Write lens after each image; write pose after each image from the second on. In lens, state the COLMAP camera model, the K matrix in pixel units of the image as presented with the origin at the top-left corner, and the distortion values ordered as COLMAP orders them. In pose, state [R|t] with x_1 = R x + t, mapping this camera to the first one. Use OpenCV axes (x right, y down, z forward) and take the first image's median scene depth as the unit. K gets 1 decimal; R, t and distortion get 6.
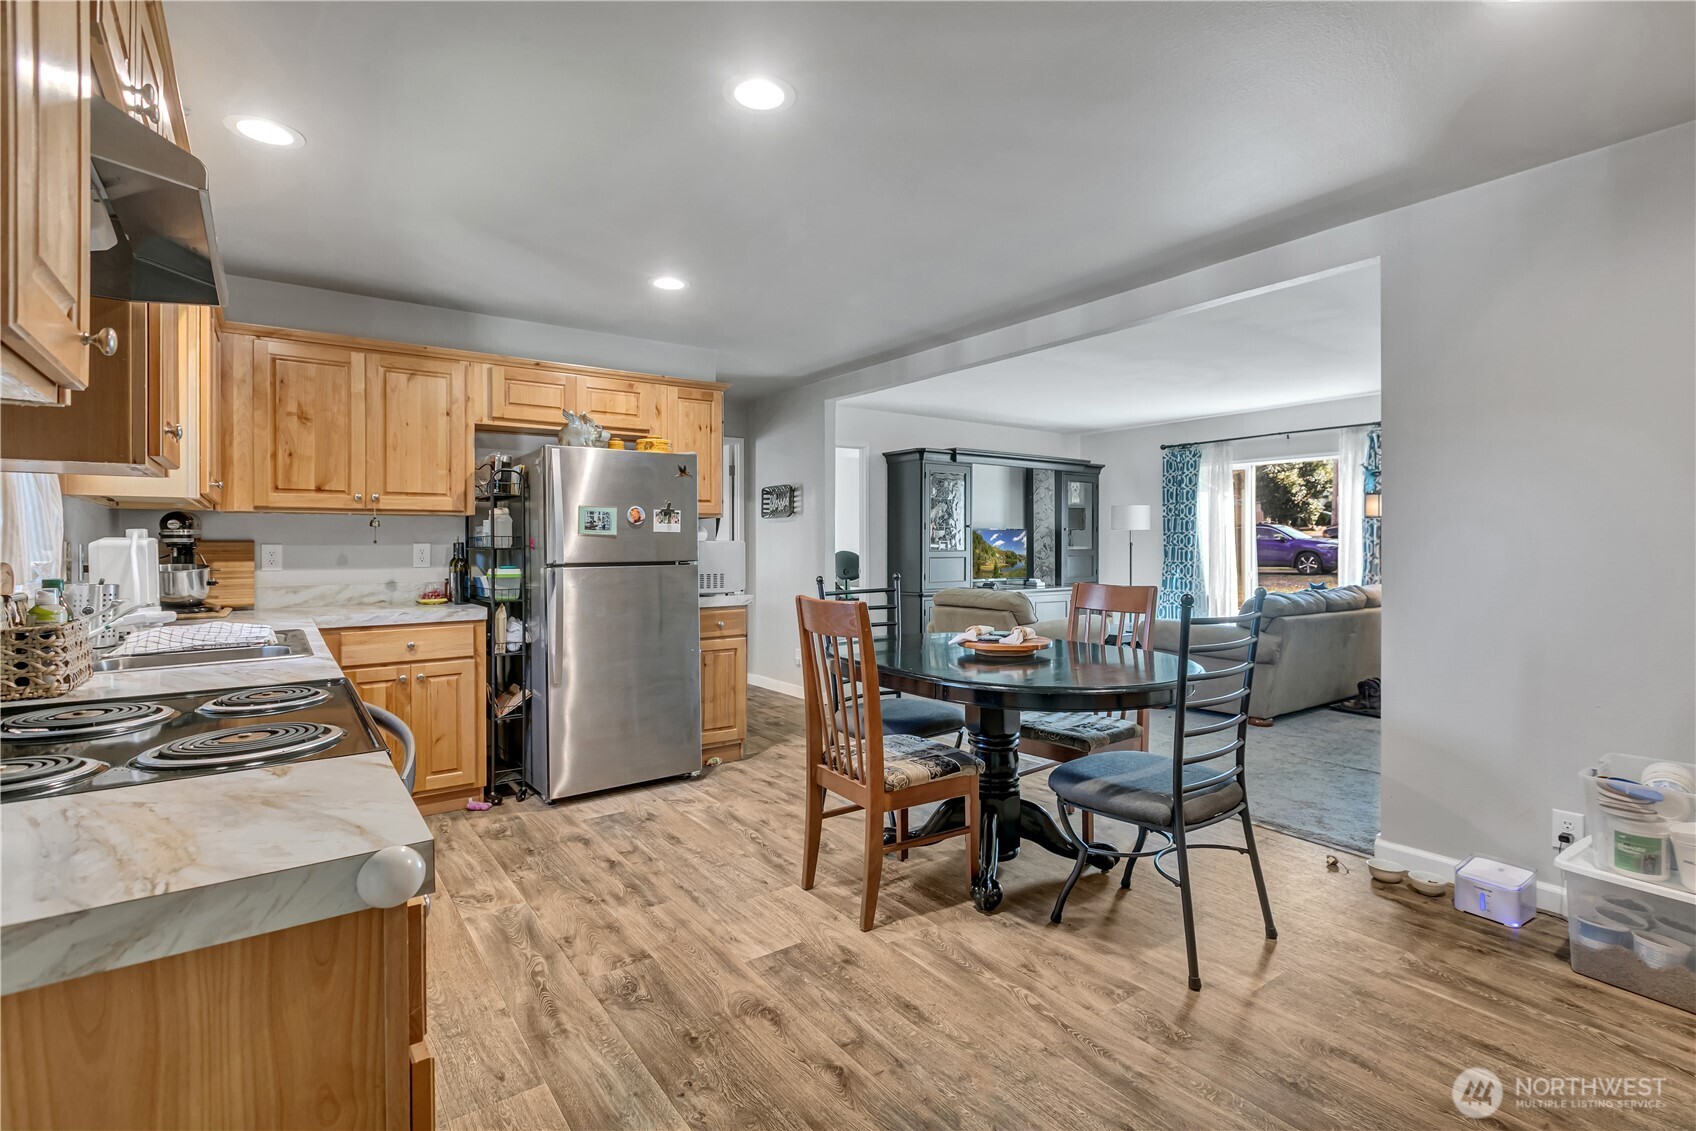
lens RADIAL K [[809.4, 0, 869.2], [0, 809.4, 542.3], [0, 0, 1]] dist [0.001296, 0.000259]
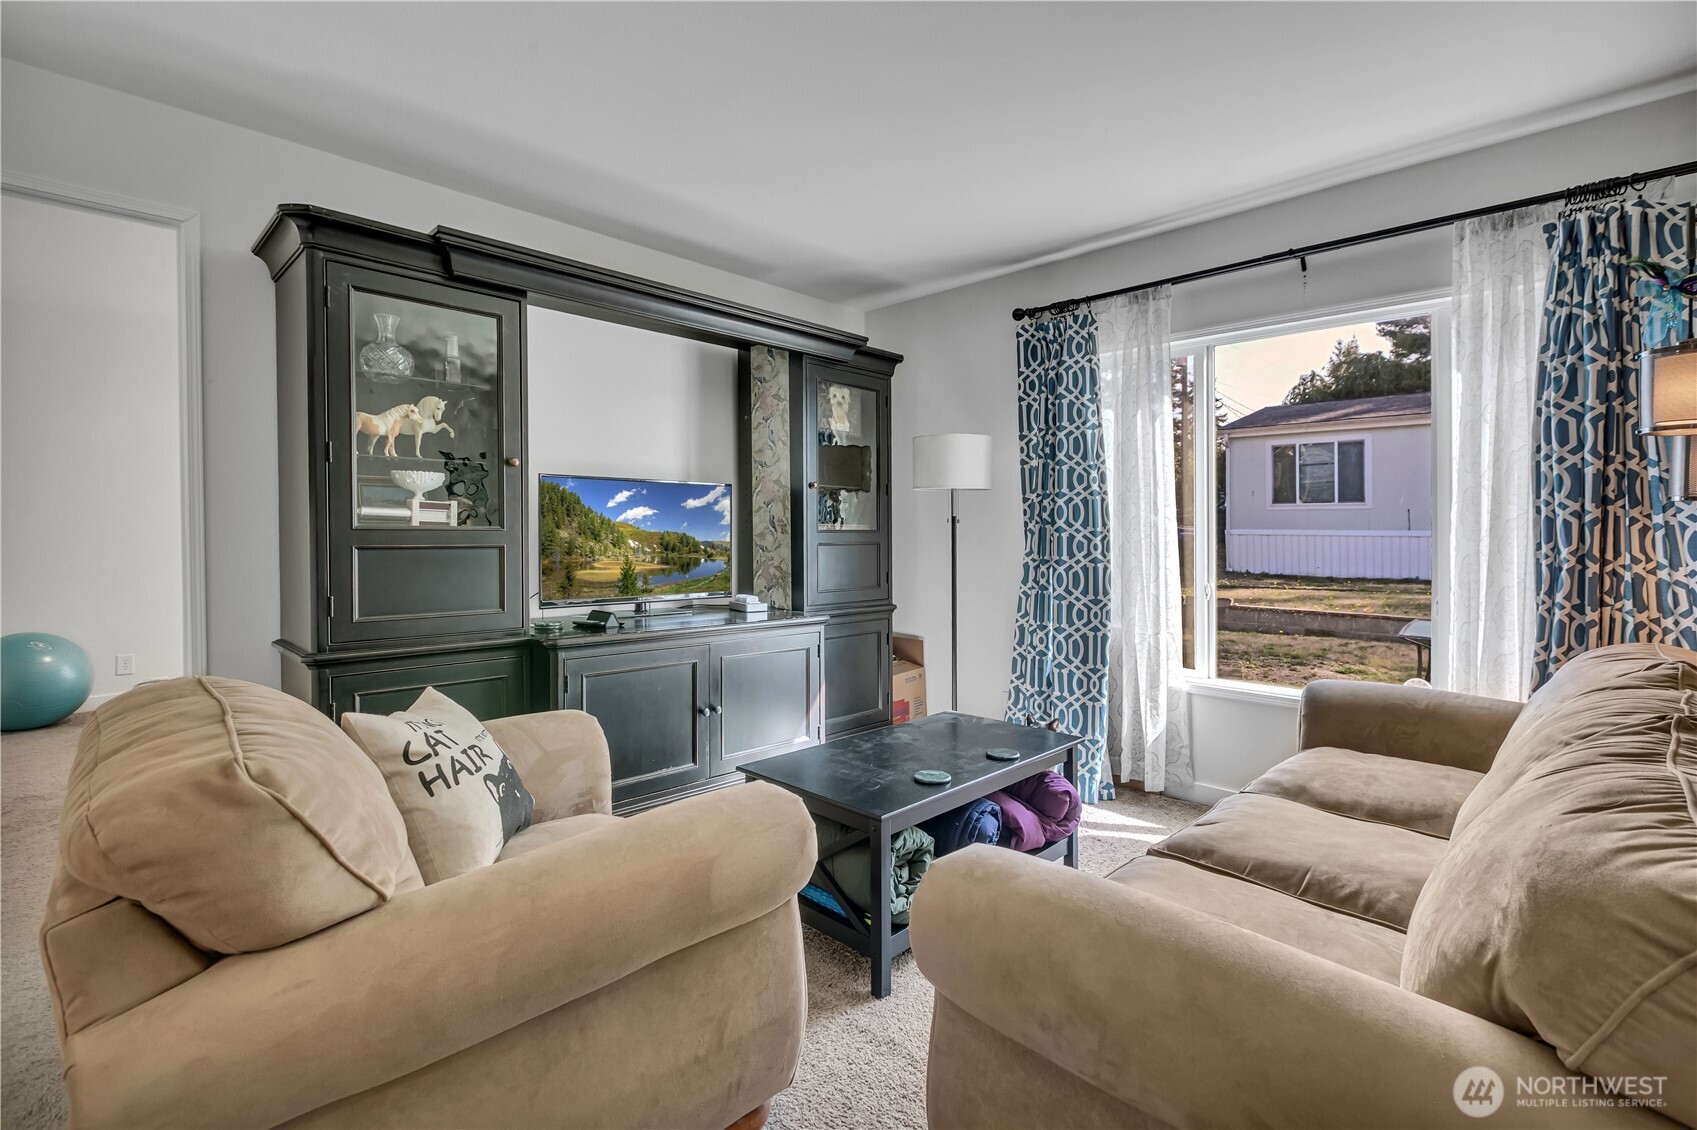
lens RADIAL K [[798.8, 0, 866.6], [0, 798.8, 532.1], [0, 0, 1]] dist [-0.001020, -0.001081]
pose [[0.985144, 0.006536, 0.171606, 0.194446], [-0.008533, 0.999904, 0.010898, 0.004622], [-0.171518, -0.012200, 0.985105, 0.549239]]
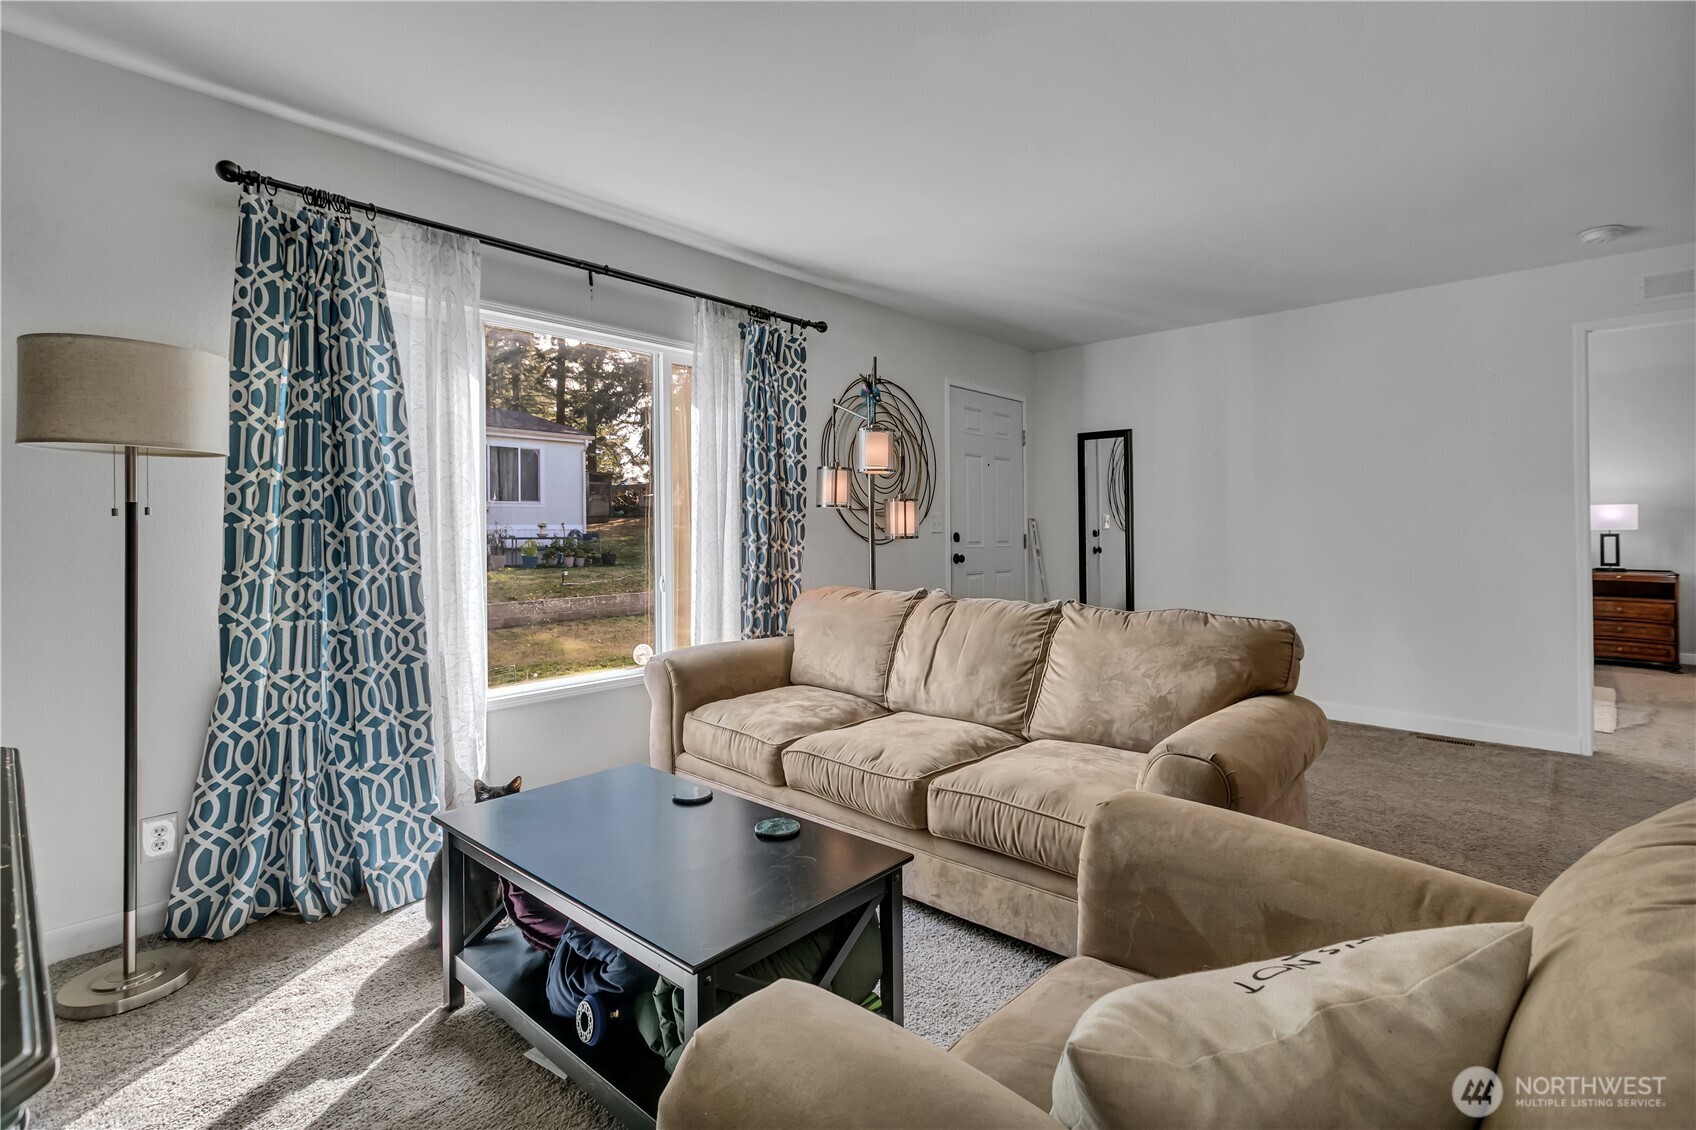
lens RADIAL K [[779.4, 0, 850.0], [0, 779.4, 526.3], [0, 0, 1]] dist [-0.007876, 0.000013]
pose [[-0.214684, 0.011826, 0.976612, 0.055787], [0.007390, 0.999918, -0.010483, 0.011167], [-0.976656, 0.004966, -0.214754, 0.826608]]
